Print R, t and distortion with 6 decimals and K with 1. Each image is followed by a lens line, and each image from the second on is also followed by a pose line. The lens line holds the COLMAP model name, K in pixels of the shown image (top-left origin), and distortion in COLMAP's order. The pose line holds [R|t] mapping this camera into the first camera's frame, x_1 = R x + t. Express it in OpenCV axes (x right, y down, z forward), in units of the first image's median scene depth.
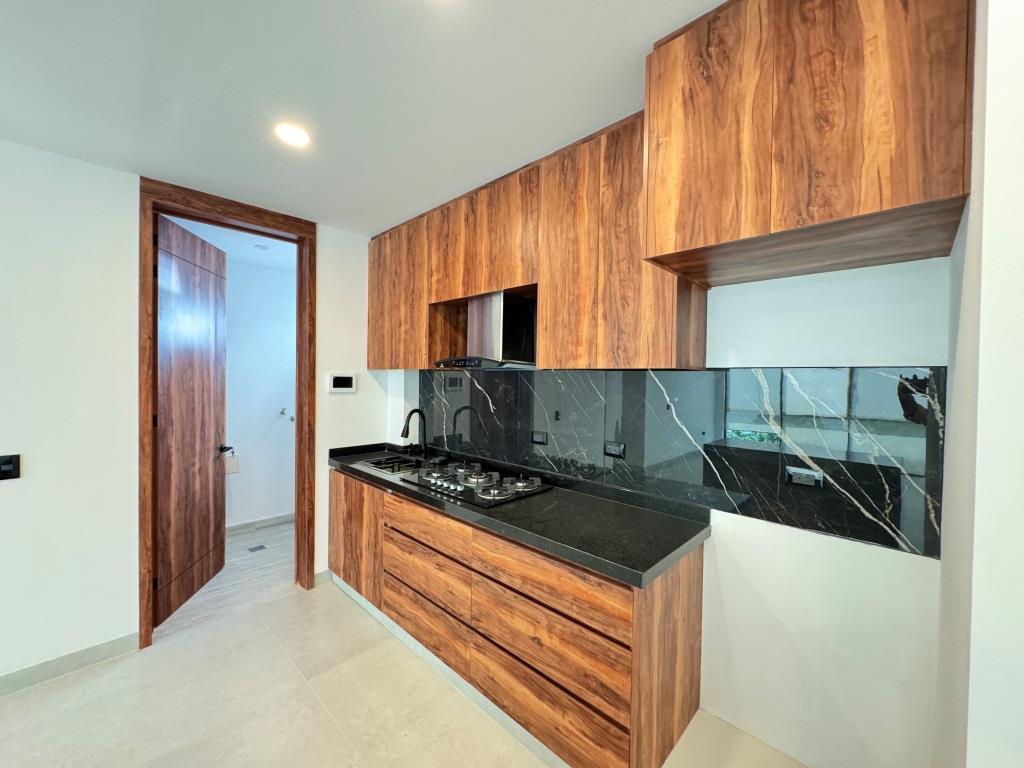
lens RADIAL K [[407.5, 0, 515.7], [0, 407.5, 383.3], [0, 0, 1]] dist [-0.003276, 0.000261]
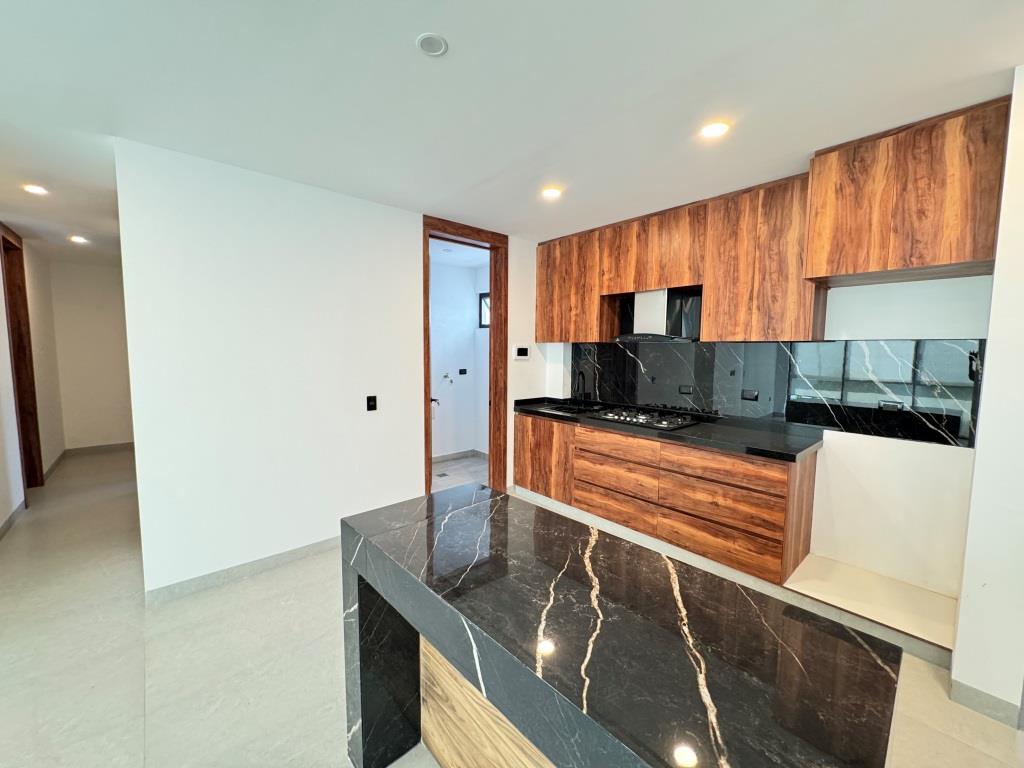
lens RADIAL K [[407.5, 0, 514.9], [0, 407.5, 383.2], [0, 0, 1]] dist [-0.003276, 0.000261]
pose [[0.996932, 0.001589, -0.078255, -0.574602], [0.003688, 0.997730, 0.067244, 0.016032], [0.078184, -0.067326, 0.994663, -0.635341]]
